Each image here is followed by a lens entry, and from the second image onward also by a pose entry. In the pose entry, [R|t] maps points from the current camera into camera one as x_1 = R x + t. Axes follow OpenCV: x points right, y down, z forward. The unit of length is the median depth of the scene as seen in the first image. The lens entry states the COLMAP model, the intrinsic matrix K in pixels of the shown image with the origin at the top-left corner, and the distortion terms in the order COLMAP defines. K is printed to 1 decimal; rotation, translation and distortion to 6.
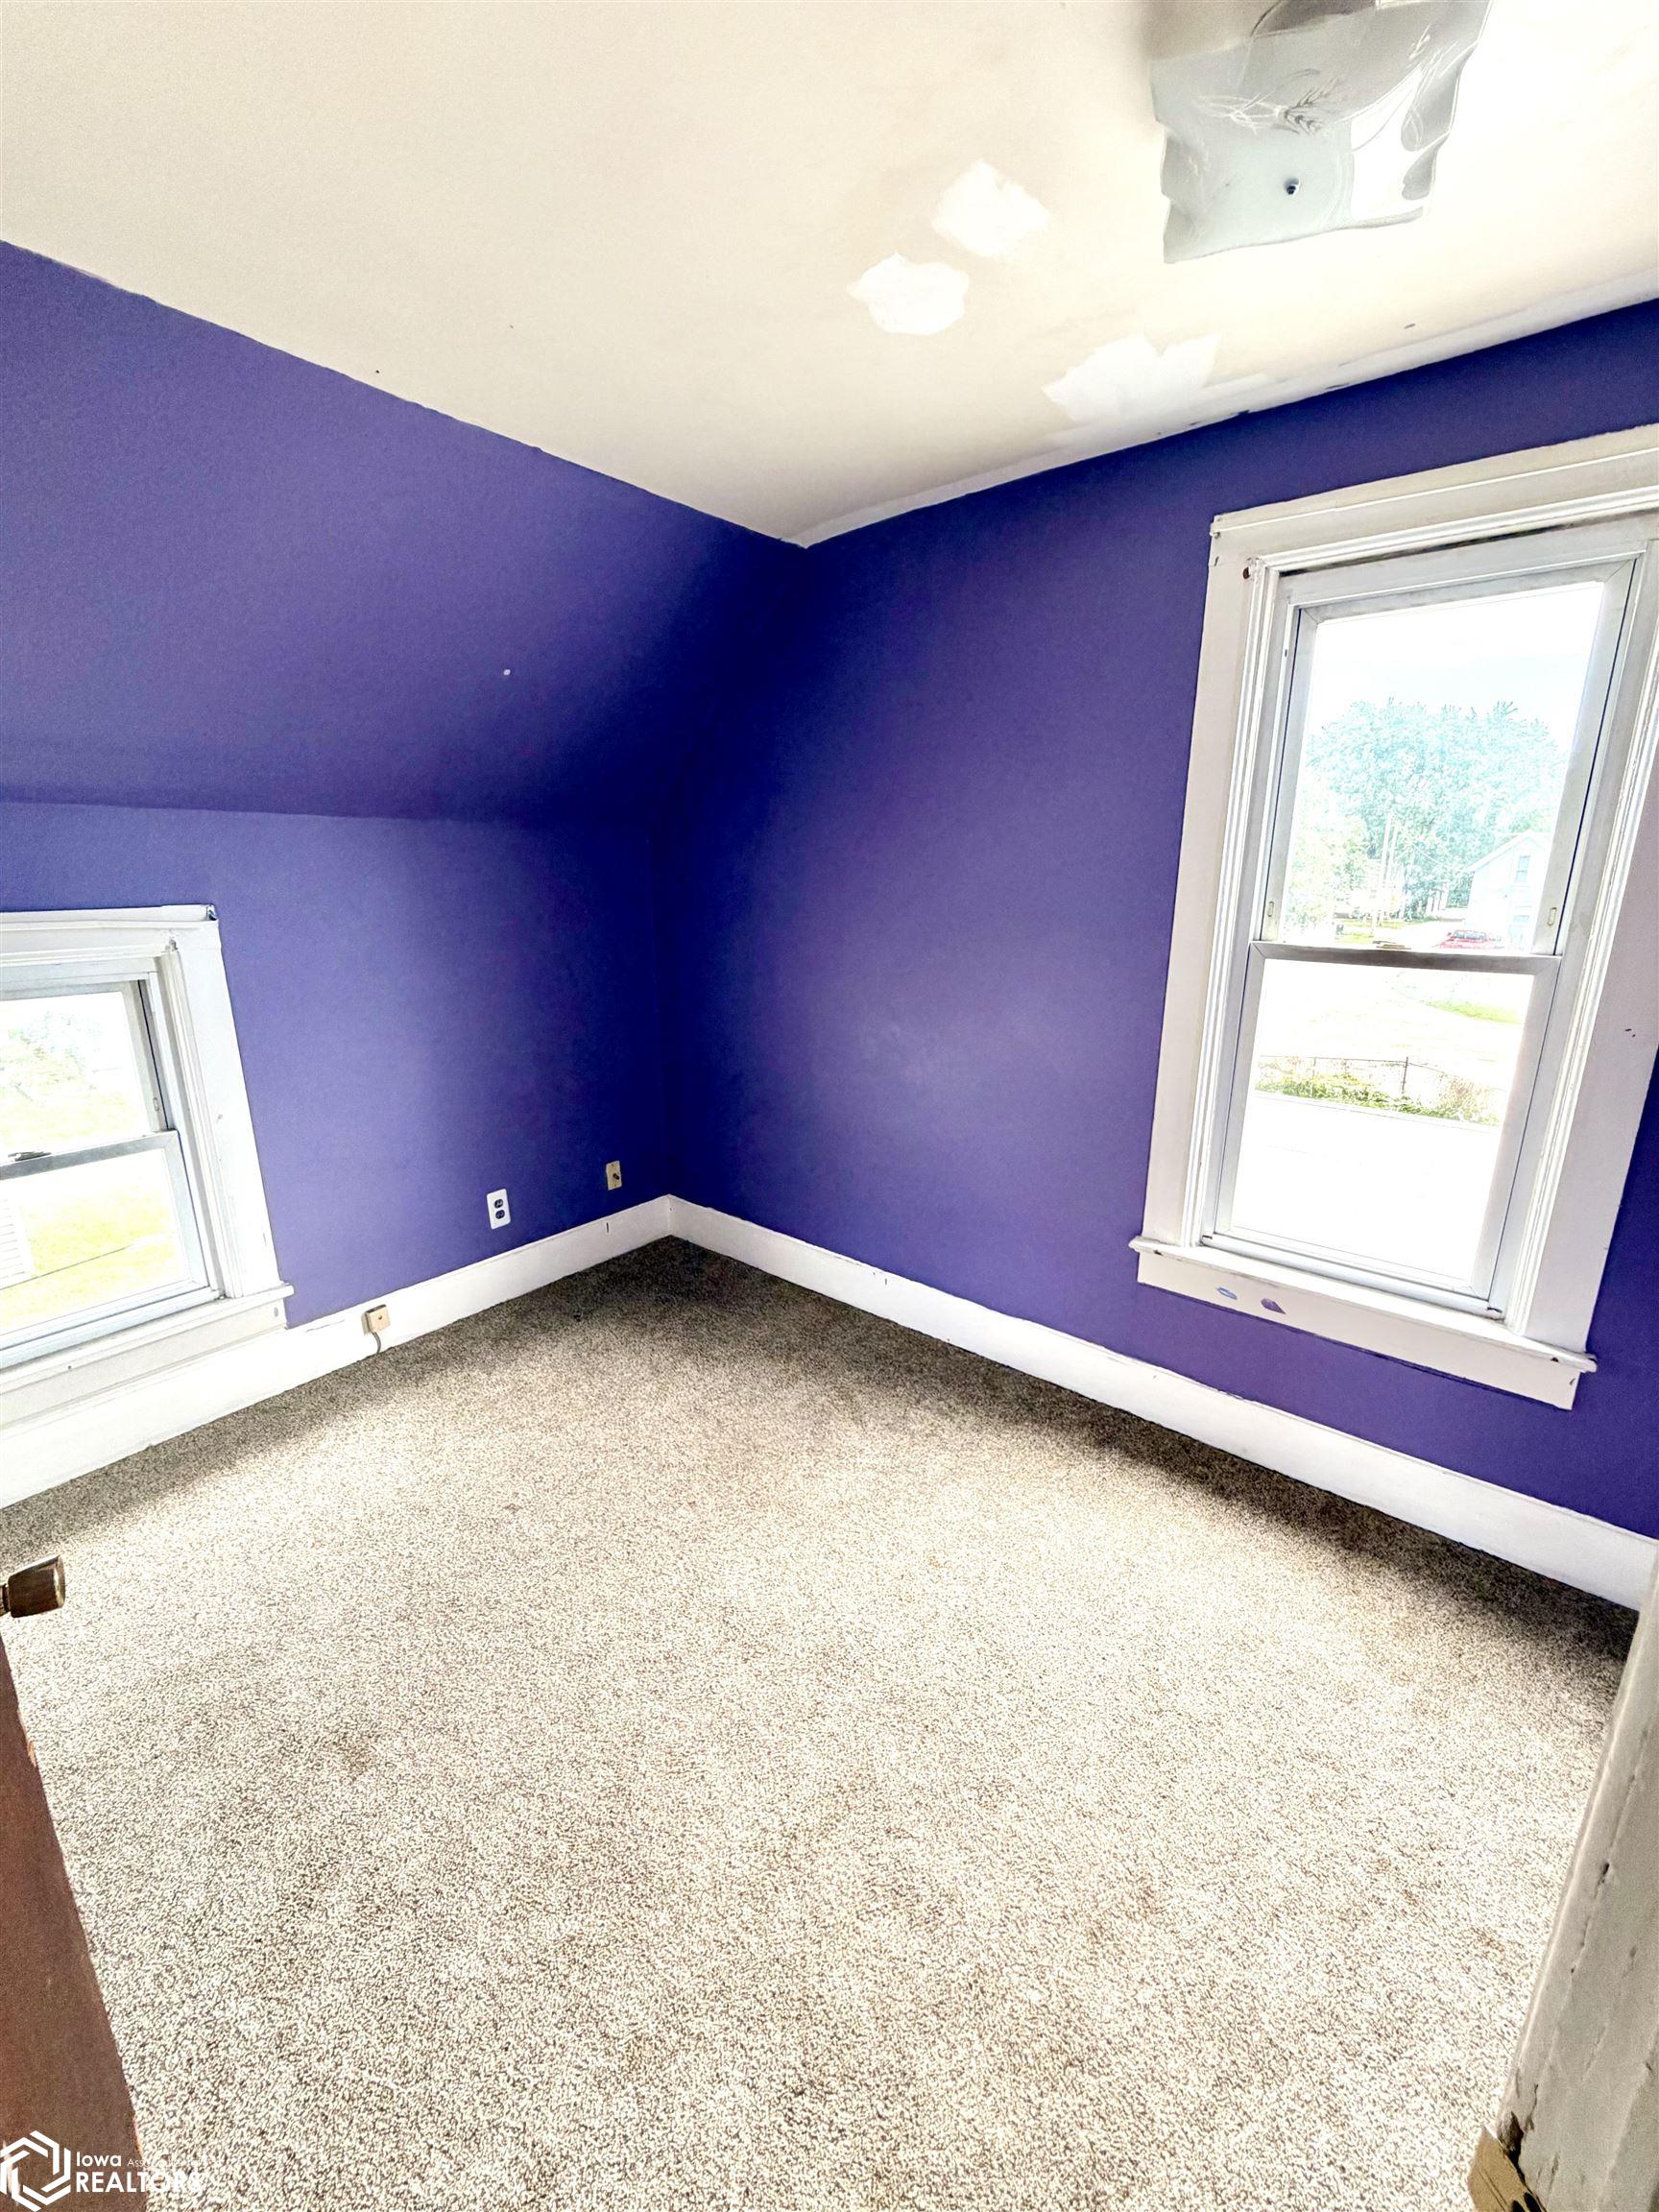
lens RADIAL K [[886.5, 0, 829.7], [0, 886.5, 1119.5], [0, 0, 1]] dist [-0.003053, -0.000378]
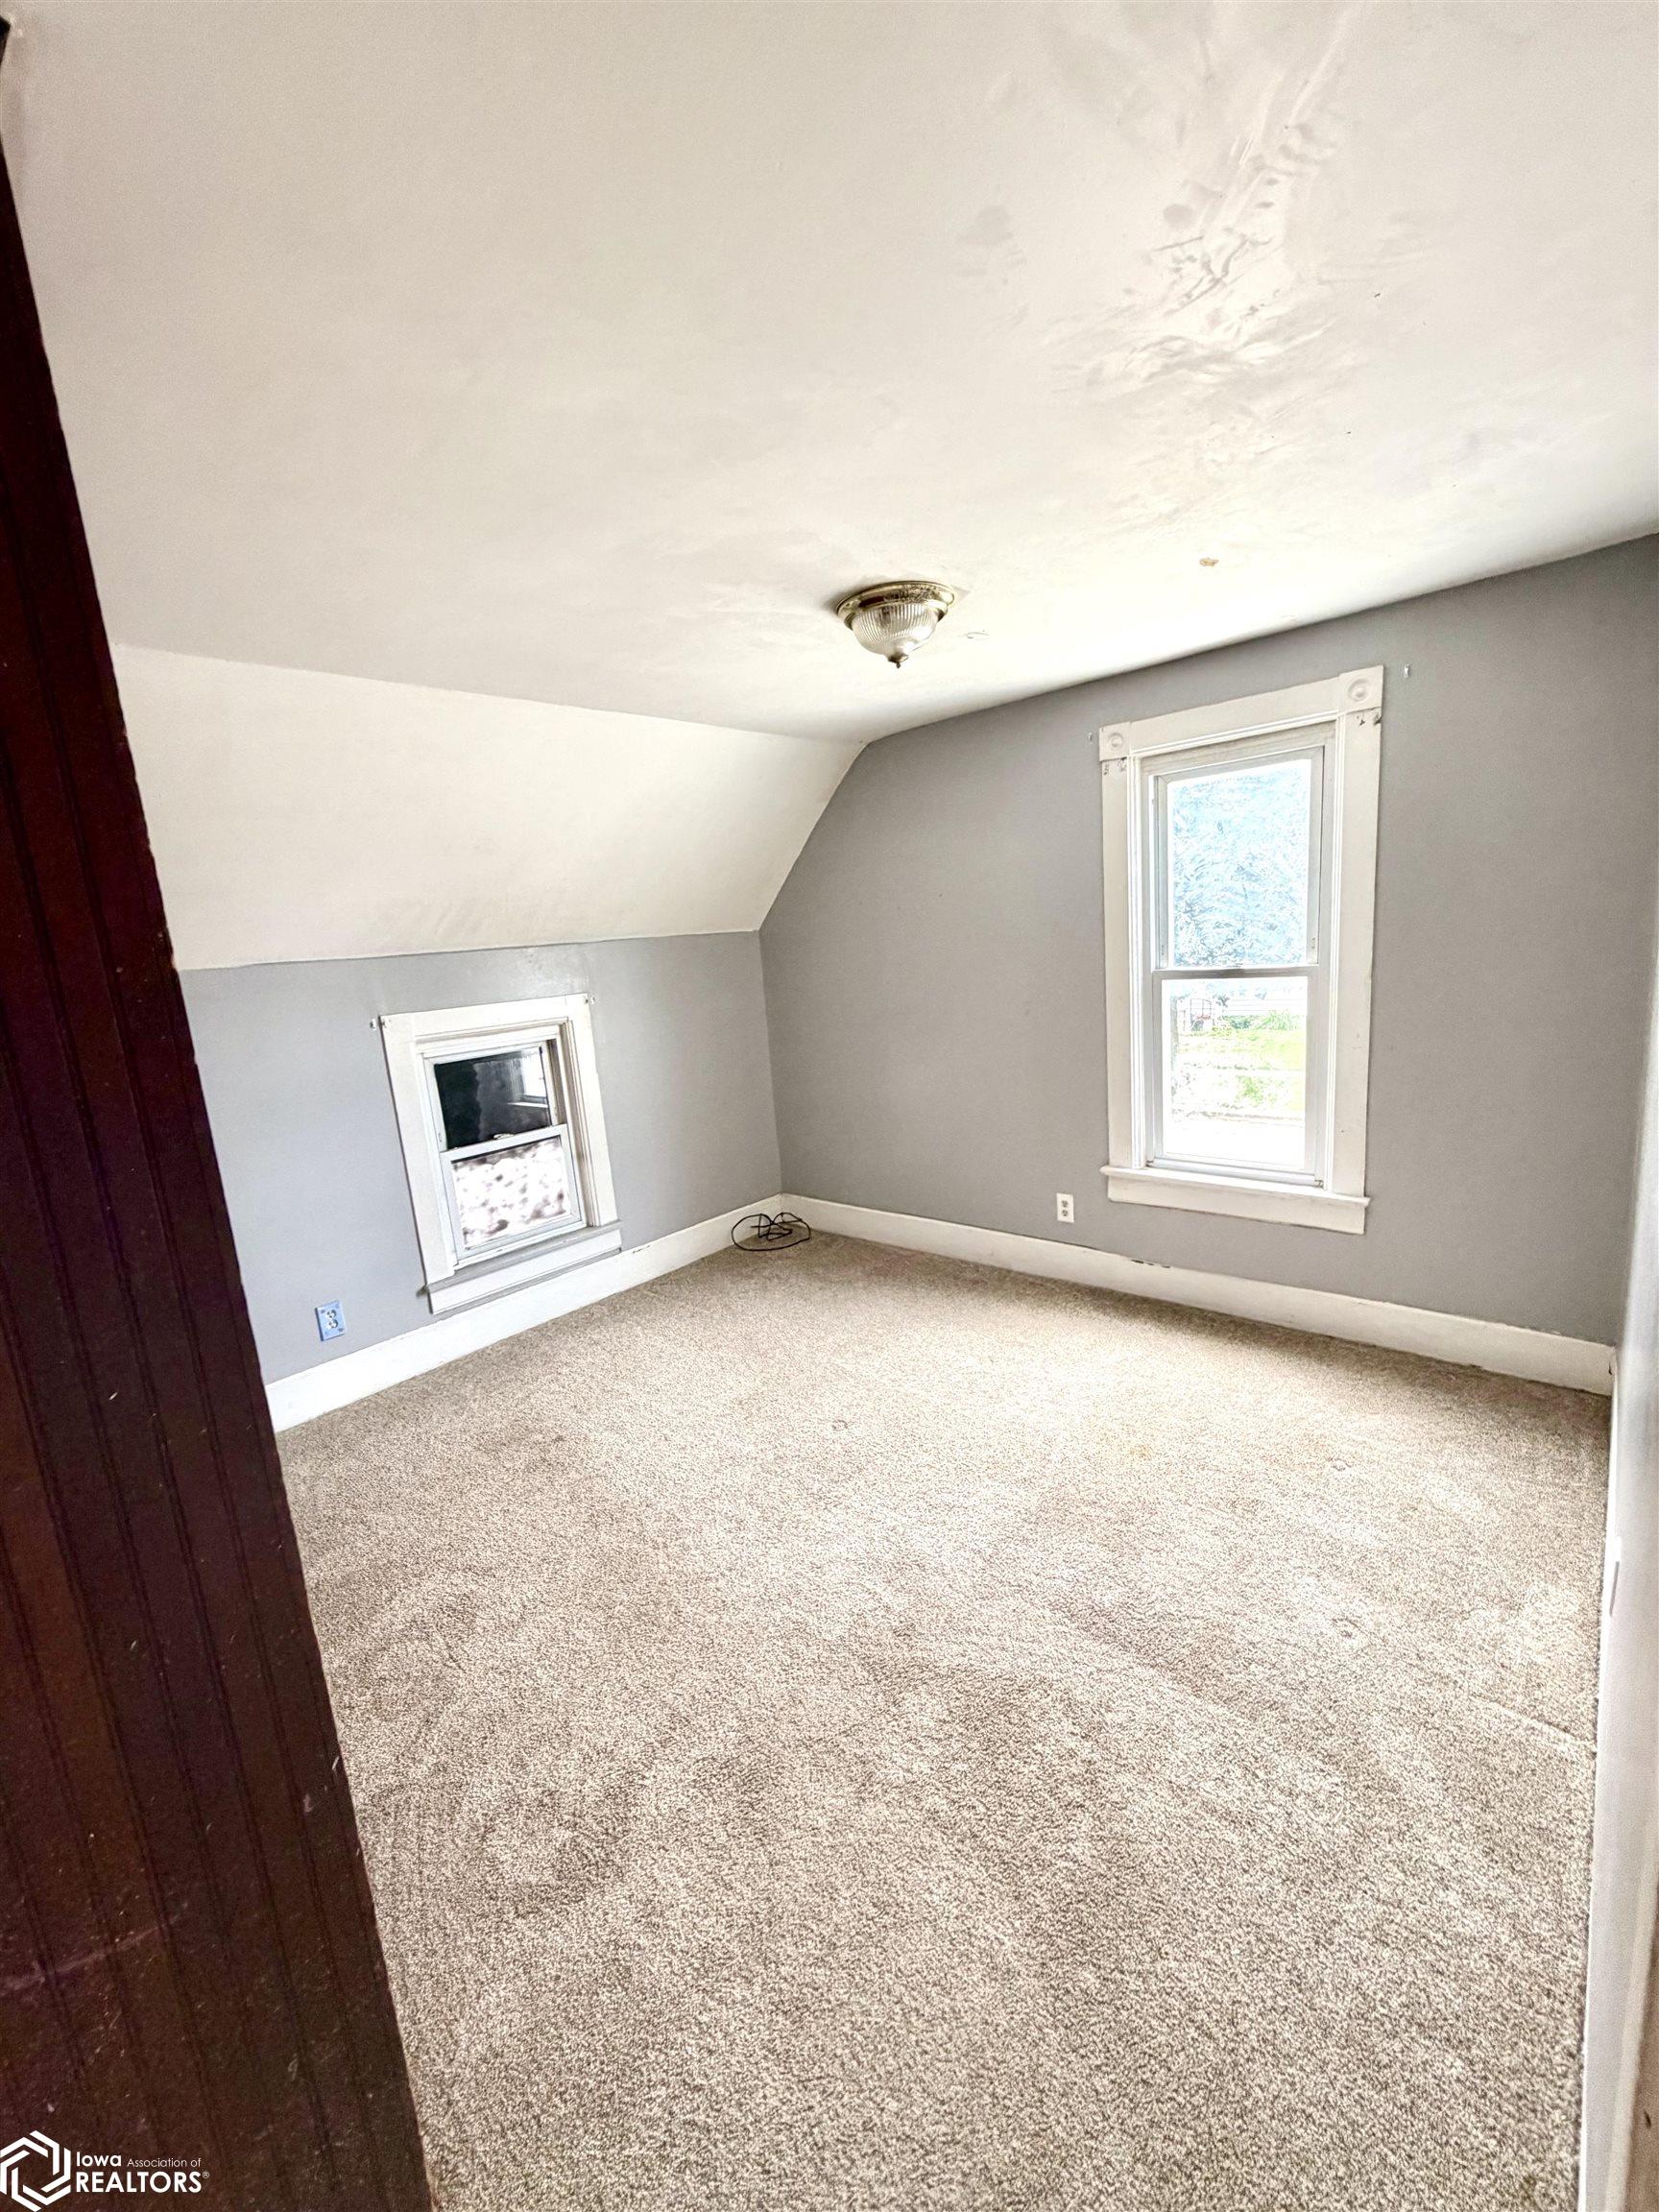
lens RADIAL K [[886.5, 0, 827.4], [0, 886.5, 1118.5], [0, 0, 1]] dist [-0.003053, -0.000378]
pose [[0.996031, -0.075506, -0.047124, -0.065051], [0.072731, 0.995660, -0.058060, 0.124862], [0.051304, 0.054402, 0.997200, -0.658781]]
